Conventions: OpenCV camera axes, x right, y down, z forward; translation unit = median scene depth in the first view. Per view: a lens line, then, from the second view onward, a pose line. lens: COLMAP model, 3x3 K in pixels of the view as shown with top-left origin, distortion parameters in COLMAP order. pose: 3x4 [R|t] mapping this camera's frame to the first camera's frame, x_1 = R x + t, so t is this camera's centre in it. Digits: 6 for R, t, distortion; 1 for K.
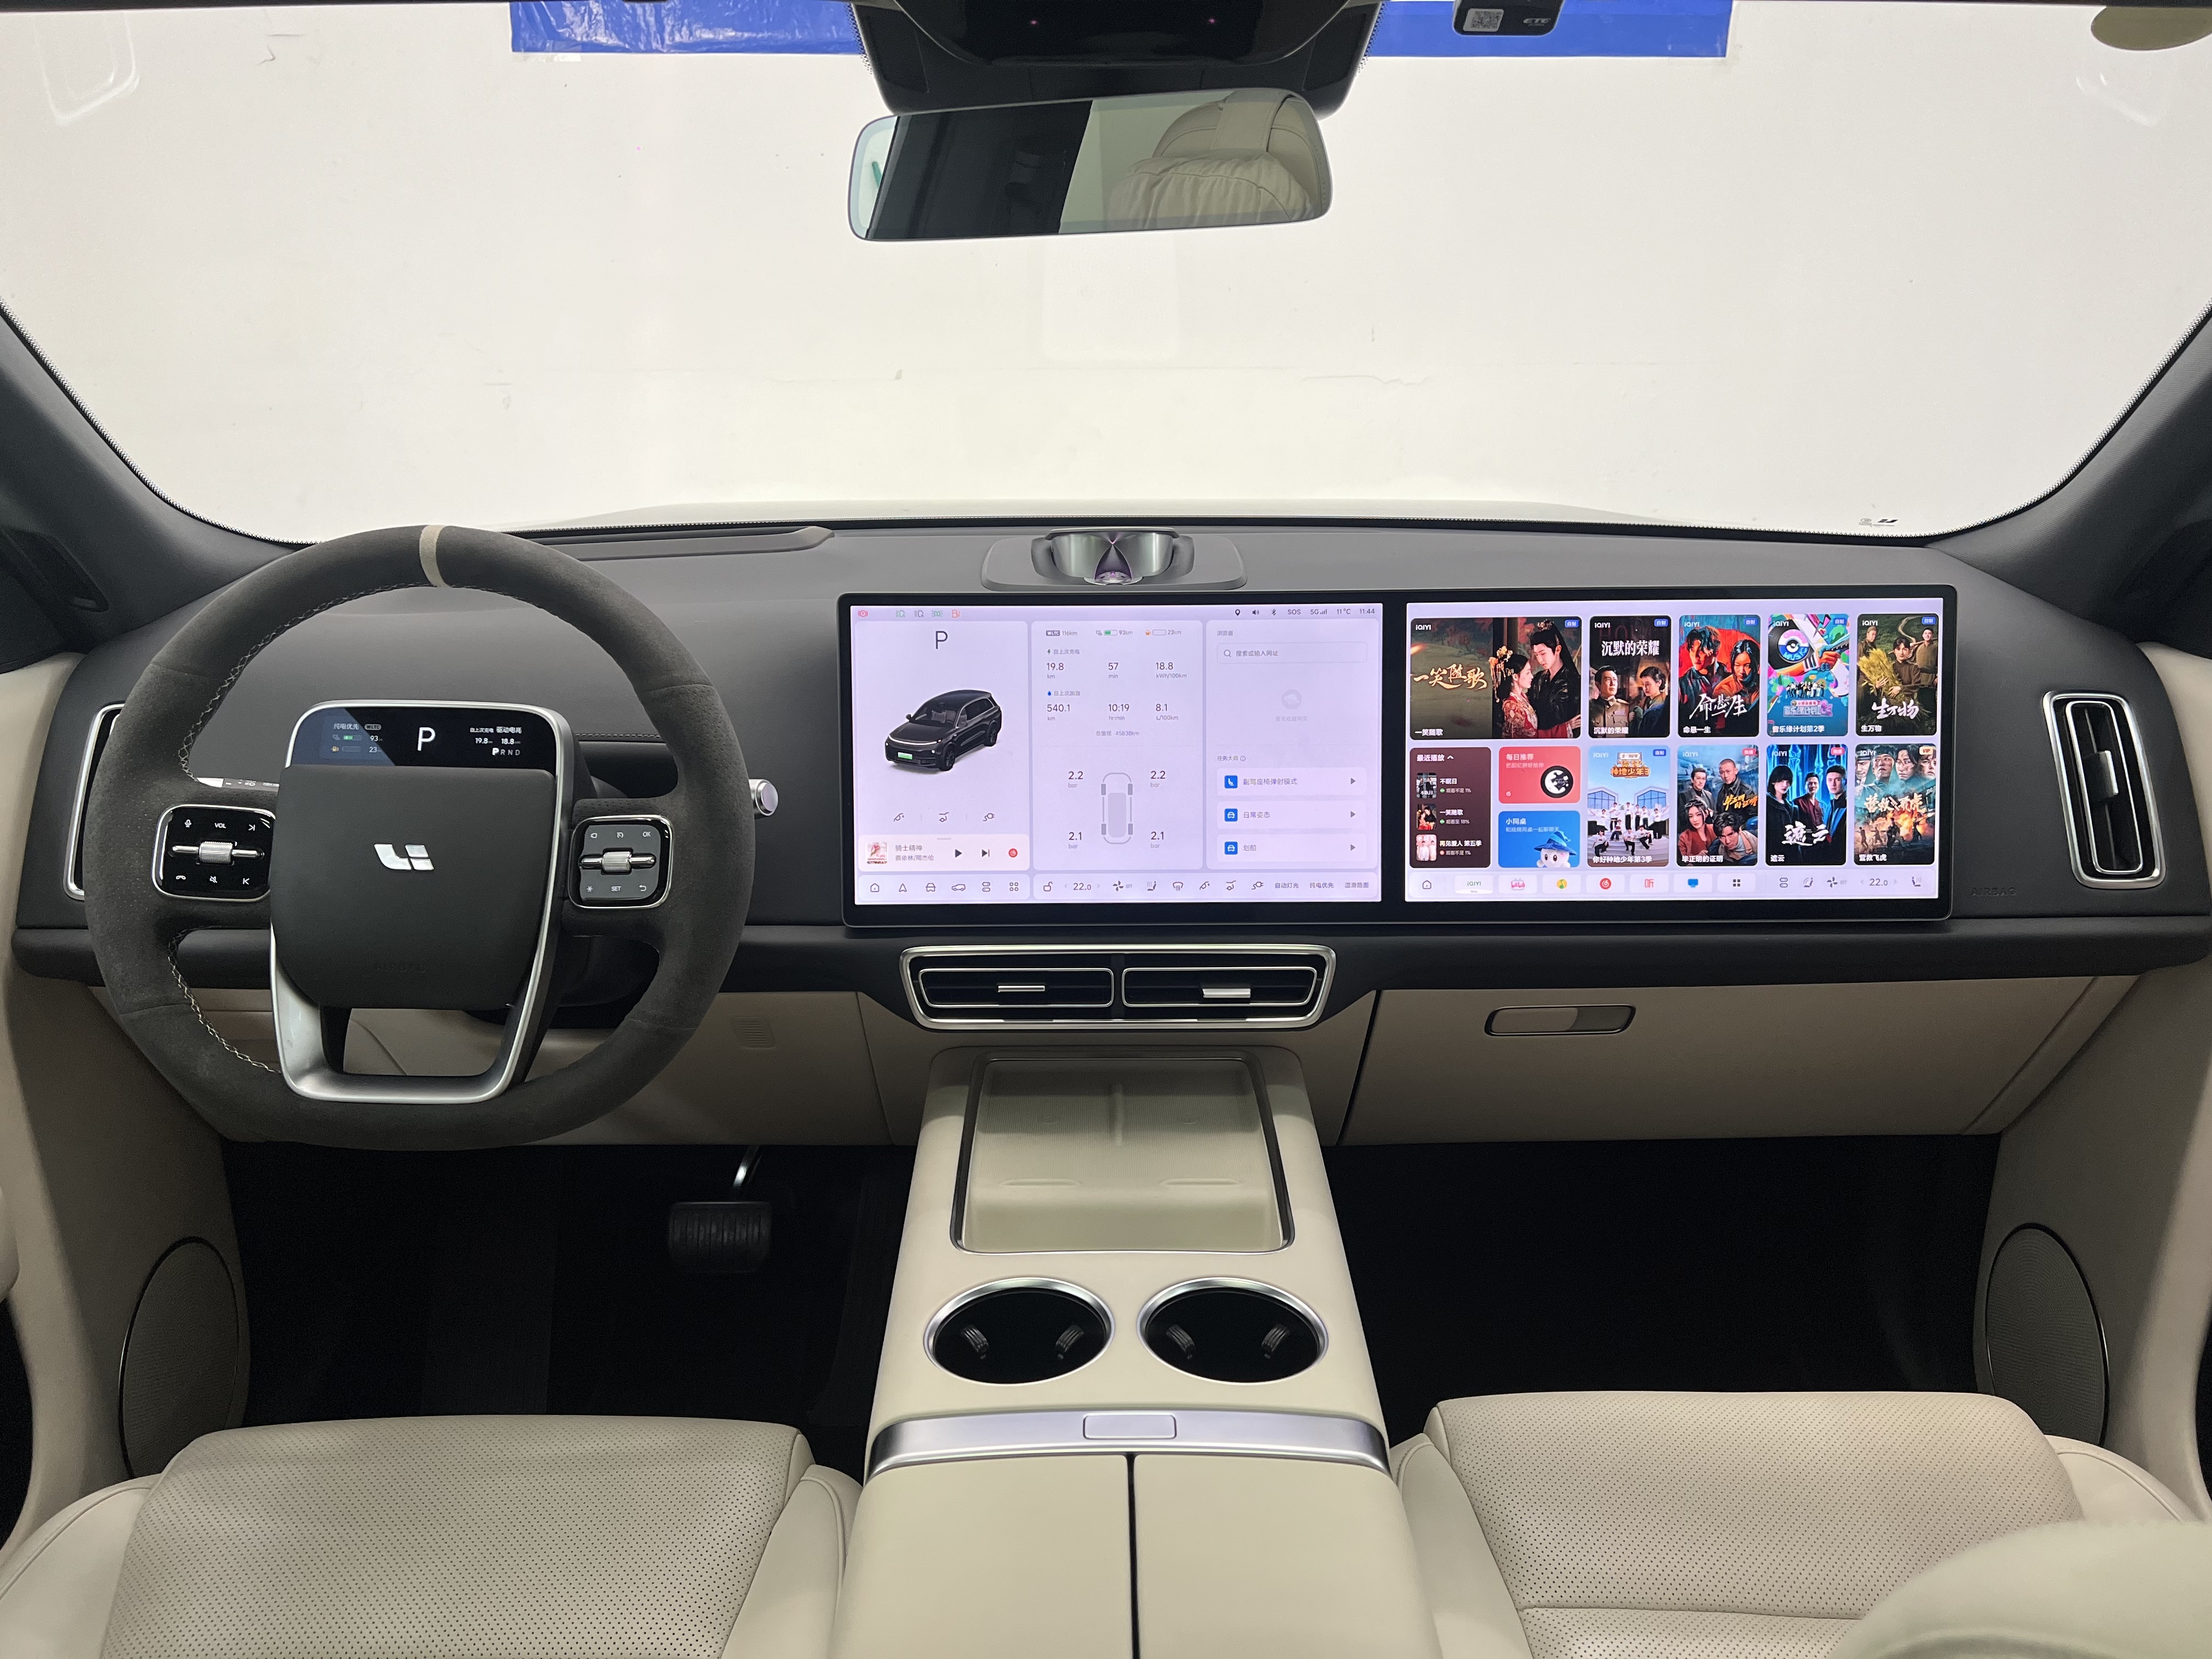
lens RADIAL K [[1645.0, 0, 1111.8], [0, 1645.0, 885.2], [0, 0, 1]] dist [0.066611, -0.089084]
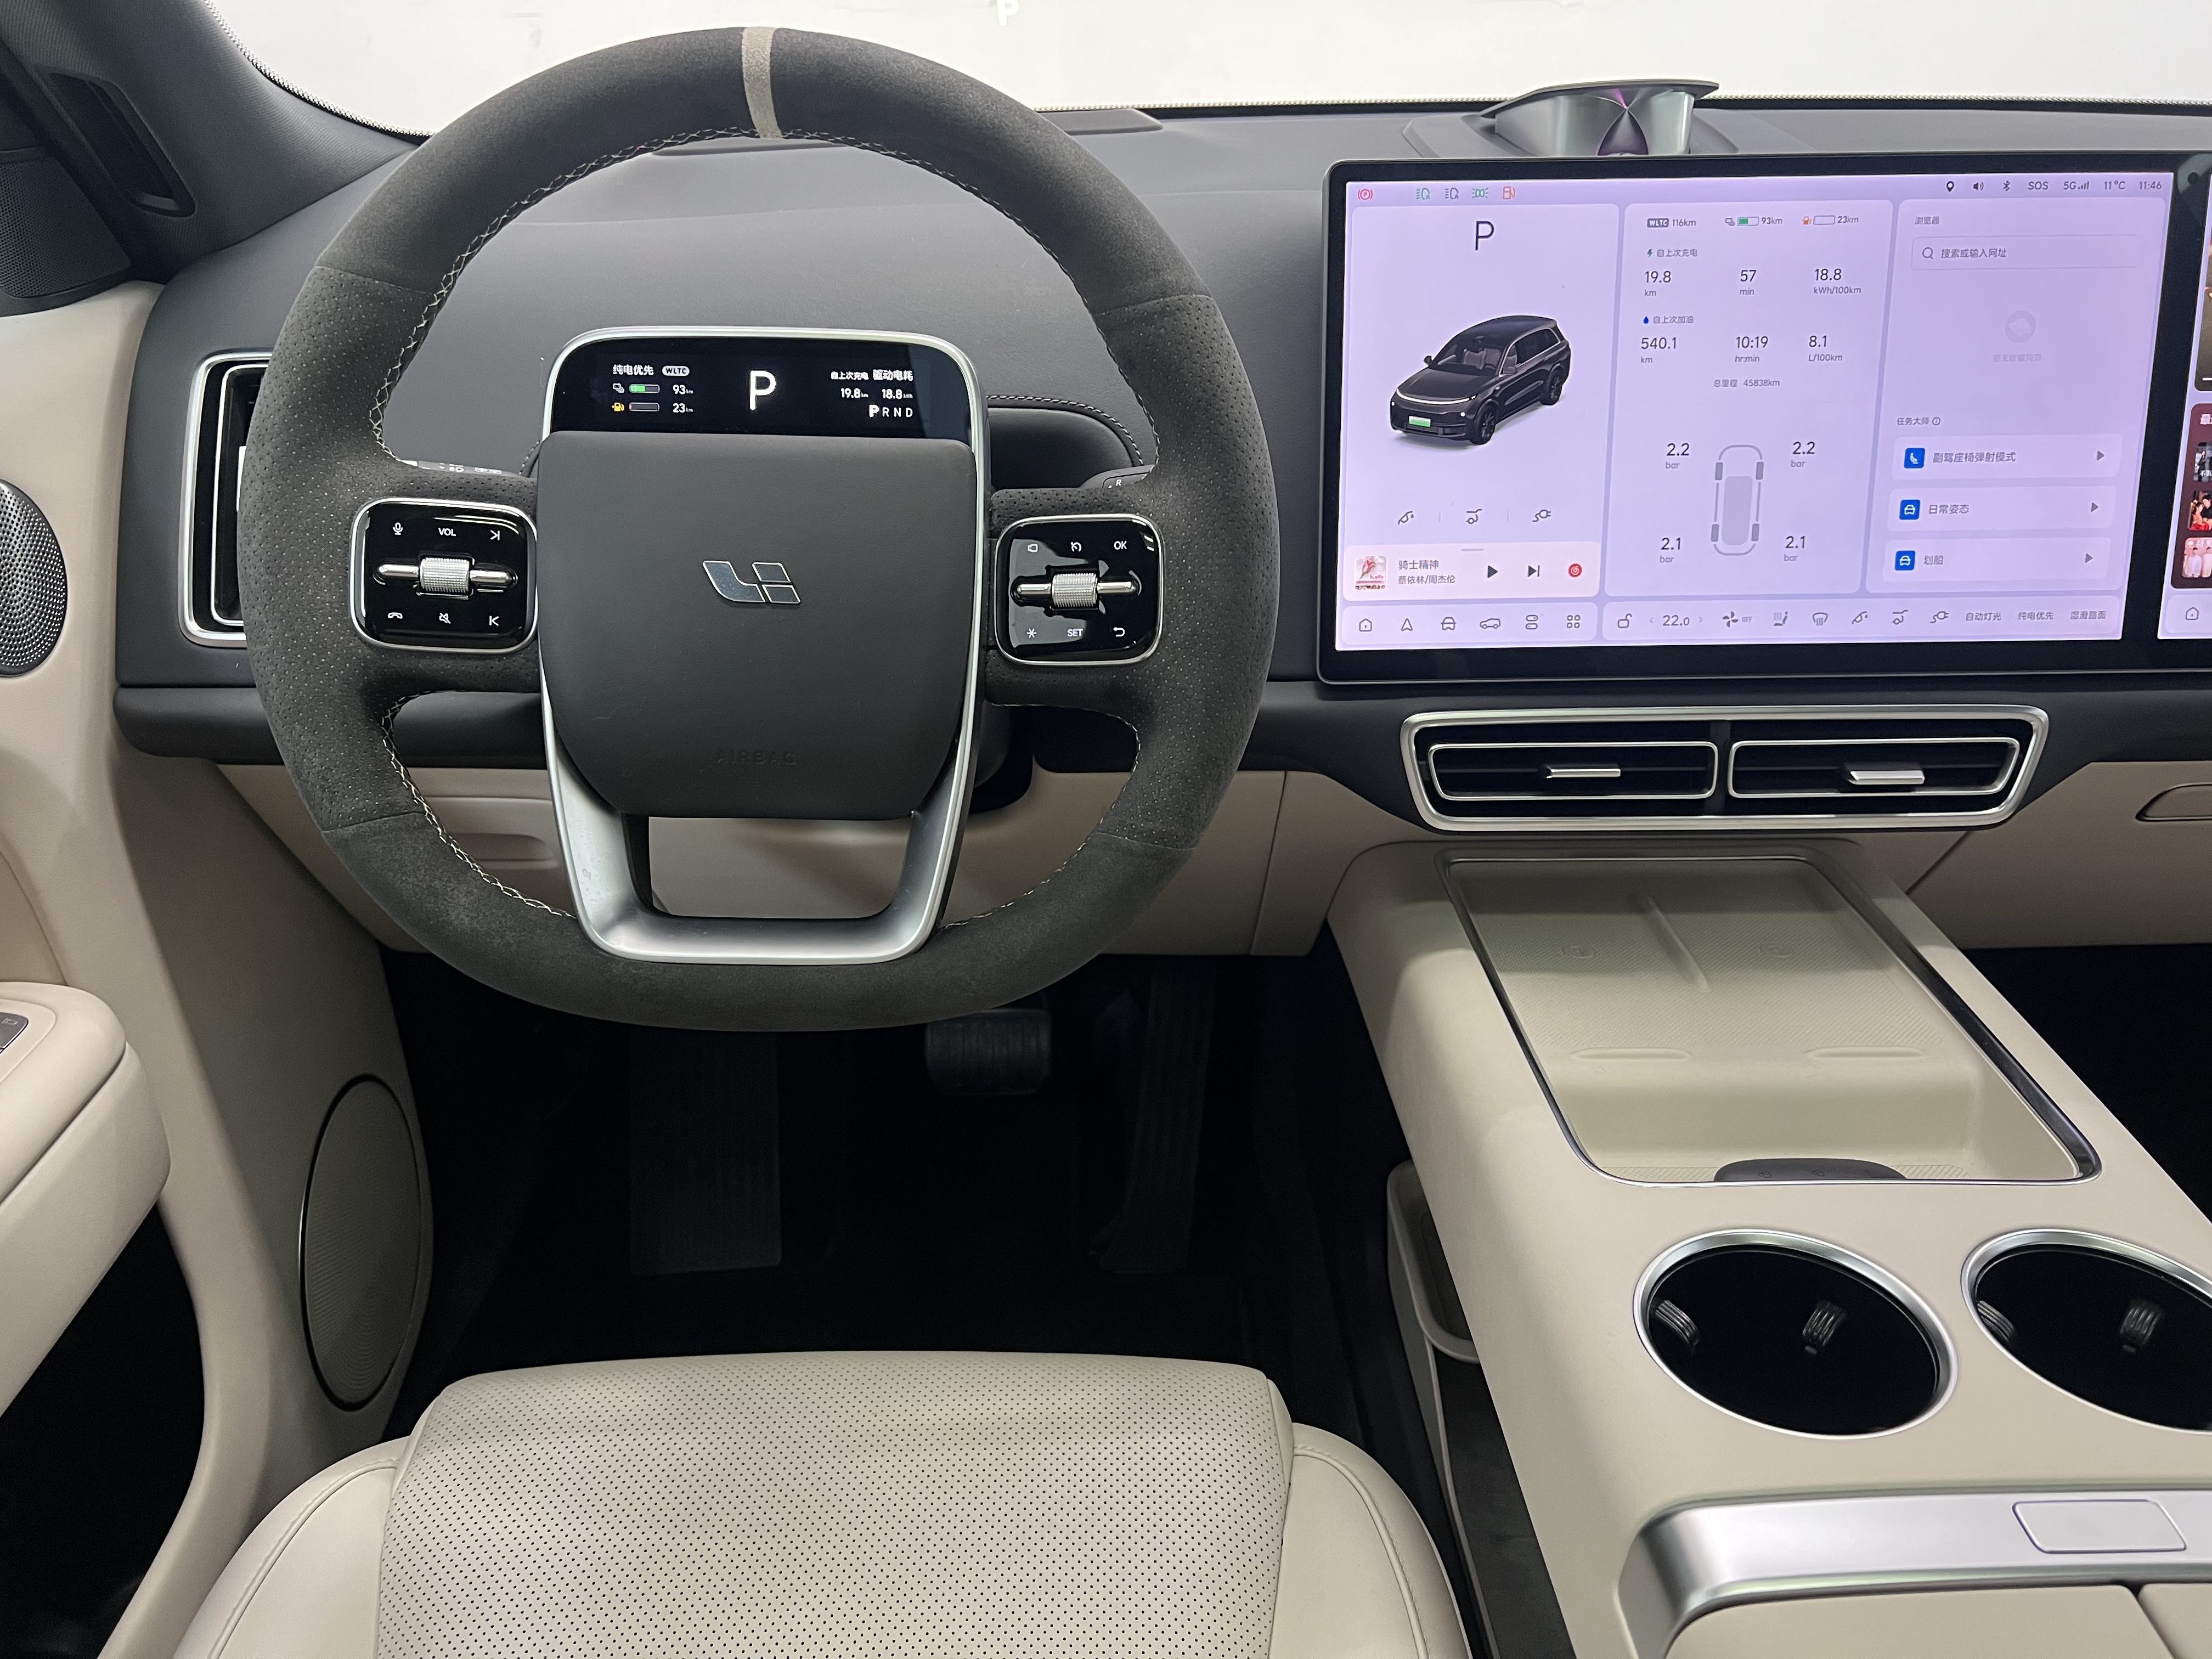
lens RADIAL K [[1645.0, 0, 1111.8], [0, 1645.0, 885.2], [0, 0, 1]] dist [0.066611, -0.089084]
pose [[0.999979, -0.004163, -0.004939, -0.247236], [0.004931, 0.985880, 0.167382, -0.007031], [0.004172, -0.167403, 0.985880, 0.311769]]
